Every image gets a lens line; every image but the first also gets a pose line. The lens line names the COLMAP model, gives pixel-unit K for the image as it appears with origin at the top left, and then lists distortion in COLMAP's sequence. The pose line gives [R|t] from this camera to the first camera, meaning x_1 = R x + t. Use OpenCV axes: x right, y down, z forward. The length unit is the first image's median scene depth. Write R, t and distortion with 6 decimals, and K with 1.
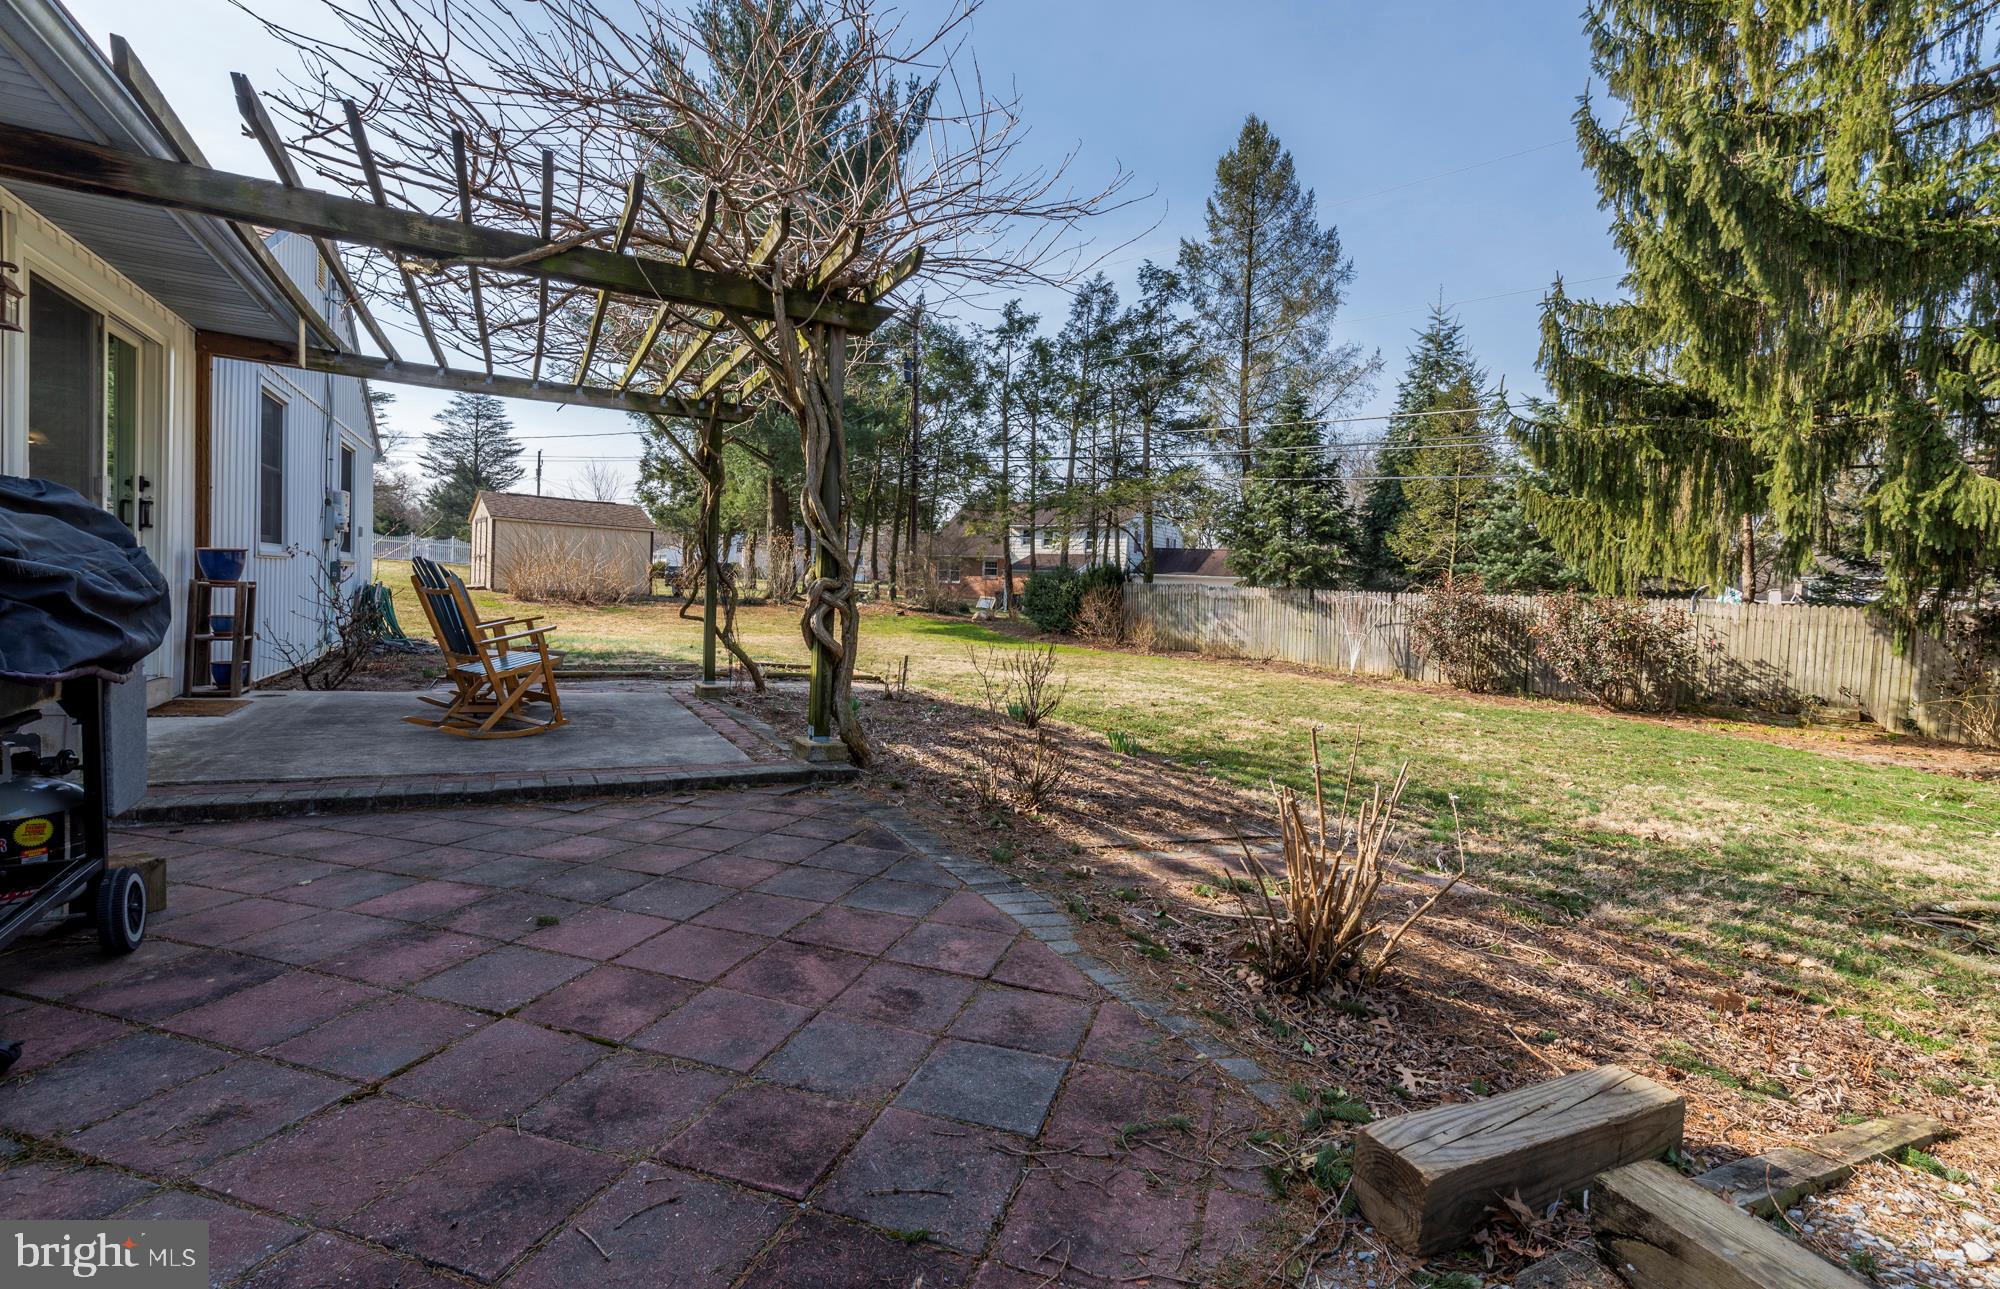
lens RADIAL K [[892.2, 0, 1000.0], [0, 892.2, 644.5], [0, 0, 1]] dist [-0.009700, -0.000264]
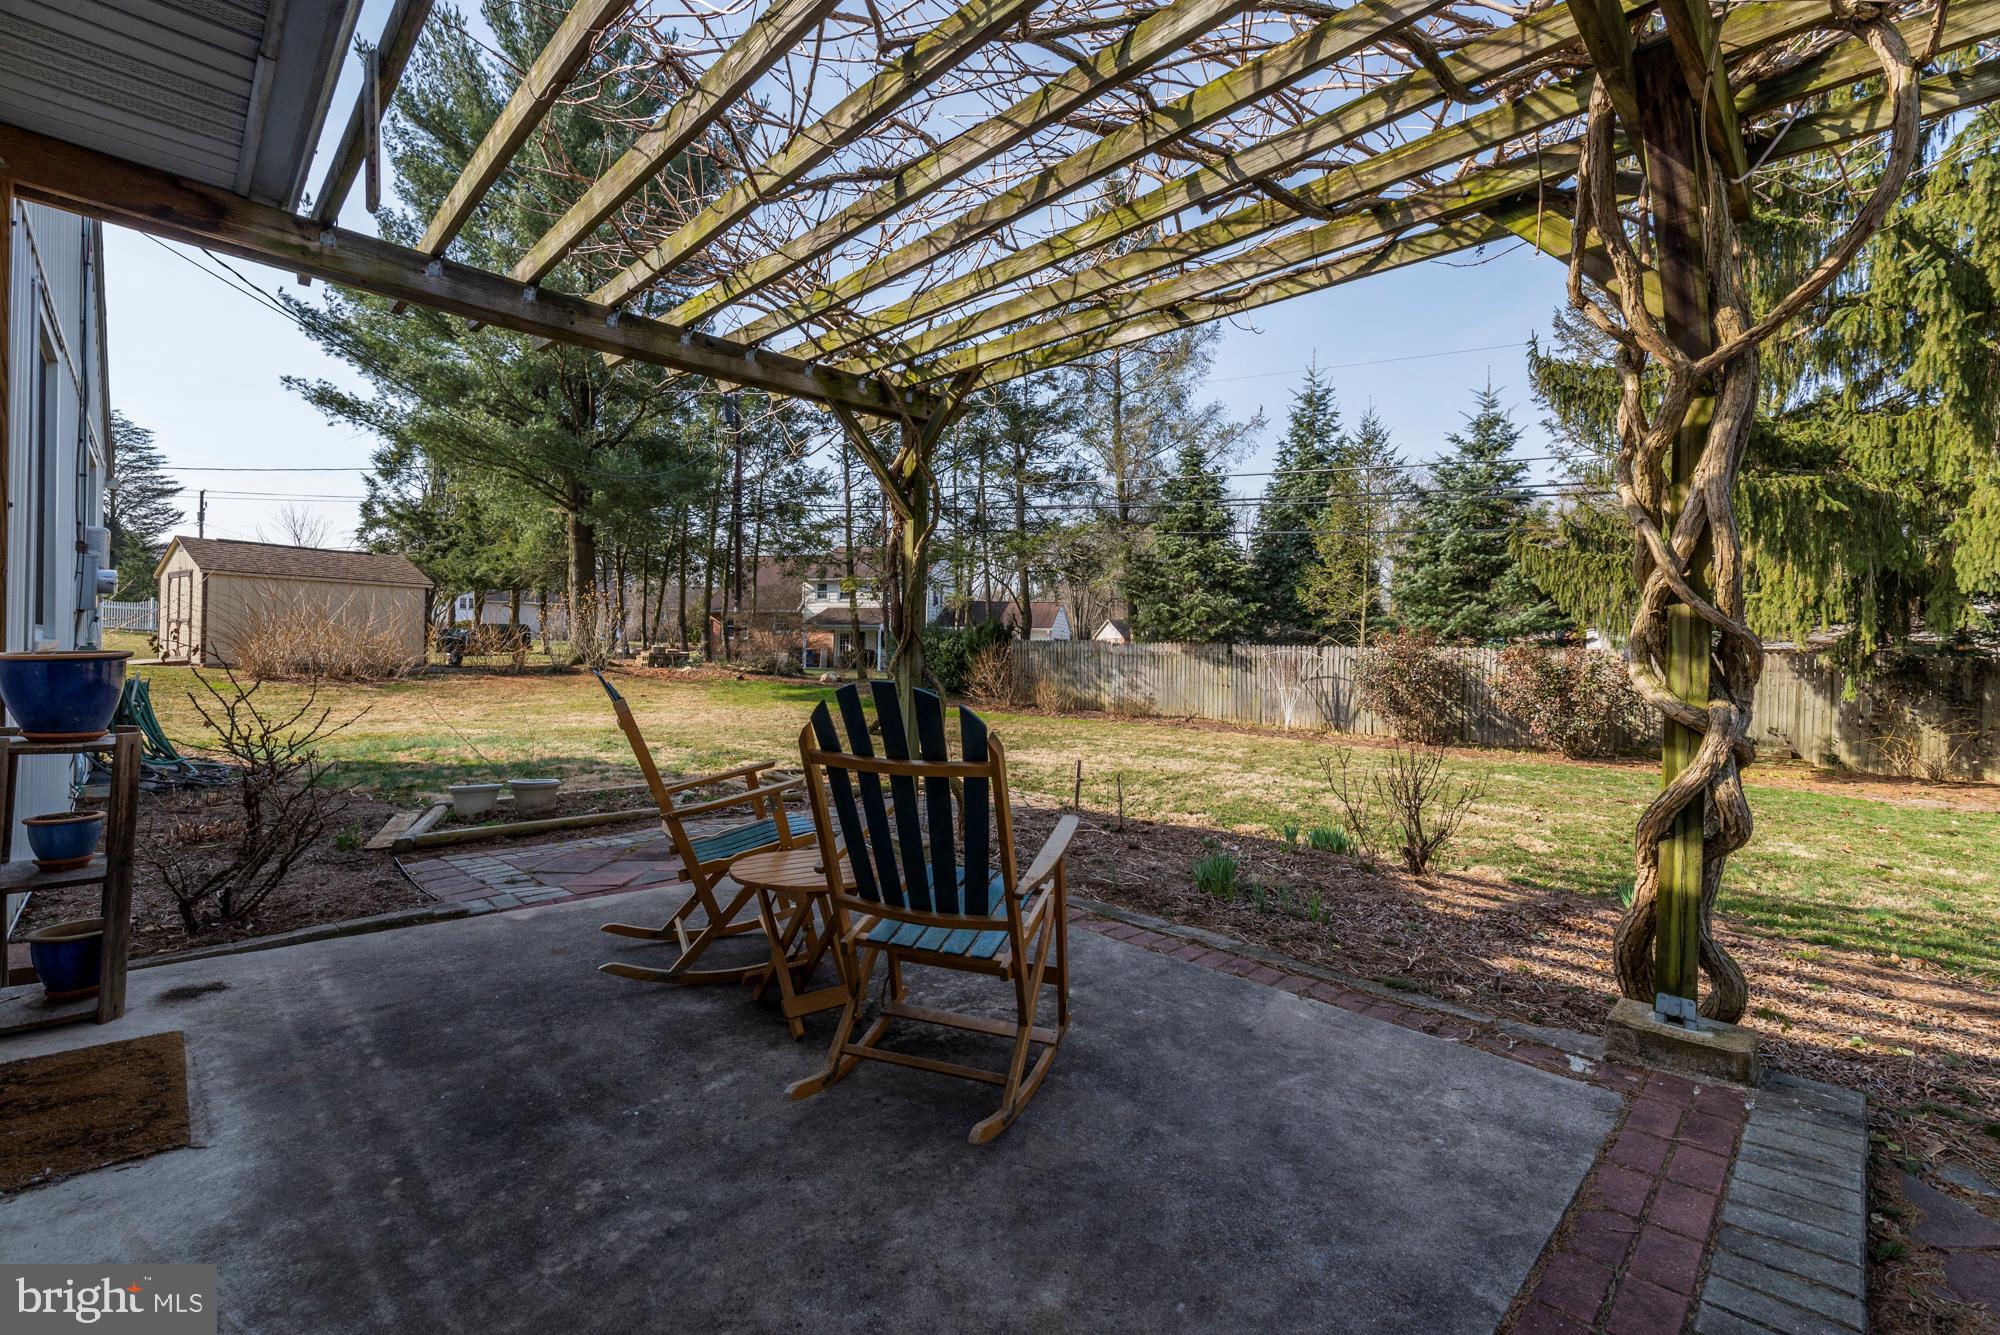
lens RADIAL K [[875.2, 0, 1000.0], [0, 875.2, 667.5], [0, 0, 1]] dist [0.000128, 0.000119]
pose [[0.964861, -0.029009, 0.261156, -0.142690], [0.037044, 0.998978, -0.025894, -0.019518], [-0.260137, 0.034659, 0.964949, 0.126239]]
